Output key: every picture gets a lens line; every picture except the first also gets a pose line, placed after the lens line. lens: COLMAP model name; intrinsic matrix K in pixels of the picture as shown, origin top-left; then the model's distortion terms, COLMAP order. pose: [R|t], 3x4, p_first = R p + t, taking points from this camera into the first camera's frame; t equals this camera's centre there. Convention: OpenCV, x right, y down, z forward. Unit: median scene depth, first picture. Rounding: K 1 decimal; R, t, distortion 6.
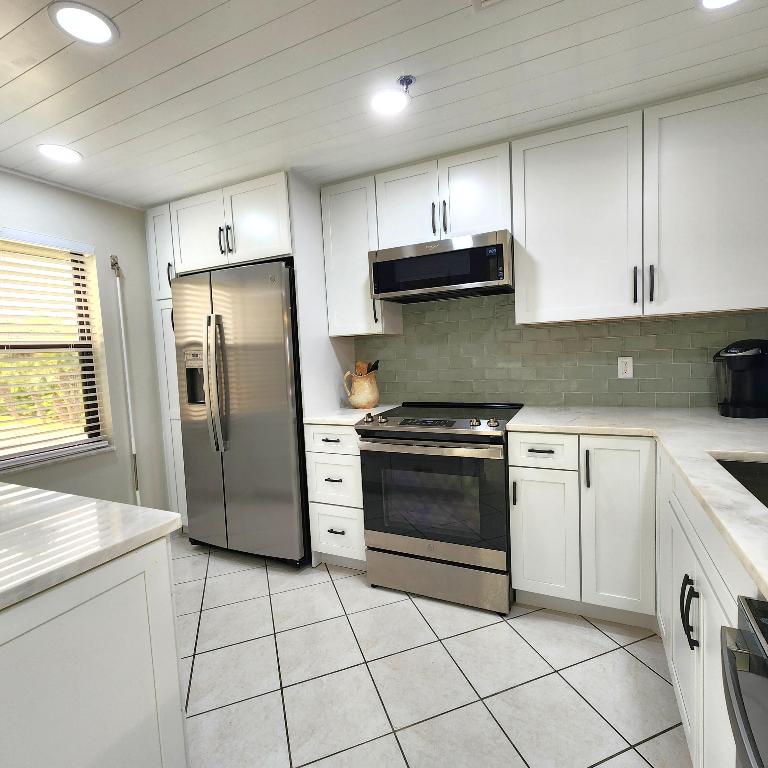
lens RADIAL K [[422.6, 0, 397.0], [0, 422.6, 384.5], [0, 0, 1]] dist [0.006314, 0.001013]
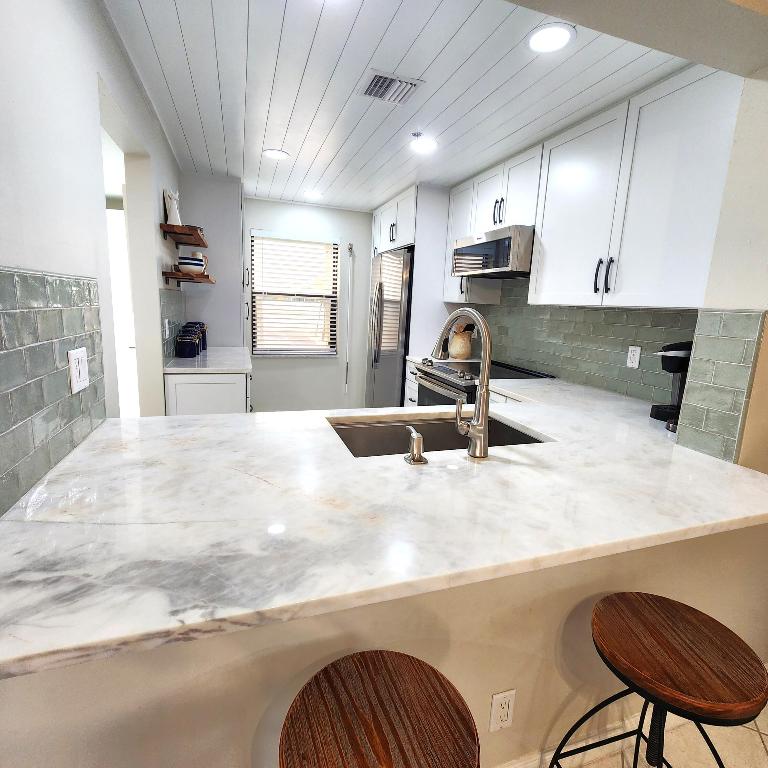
lens RADIAL K [[422.6, 0, 397.8], [0, 422.6, 384.9], [0, 0, 1]] dist [0.006314, 0.001013]
pose [[0.702729, 0.211411, -0.679321, 0.795970], [-0.139825, 0.977248, 0.159486, -0.054099], [0.697582, -0.017090, 0.716301, -0.091680]]
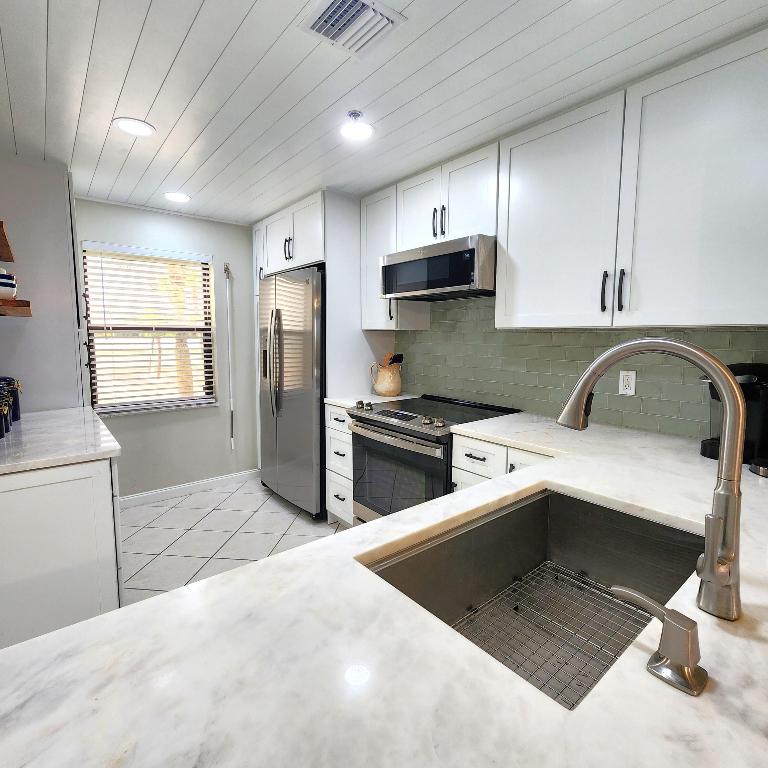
lens RADIAL K [[422.6, 0, 386.3], [0, 422.6, 380.7], [0, 0, 1]] dist [0.006314, 0.001013]
pose [[0.897418, 0.095917, -0.430629, 0.445106], [-0.081557, 0.995325, 0.051734, -0.046597], [0.433578, -0.011306, 0.901045, 0.001733]]
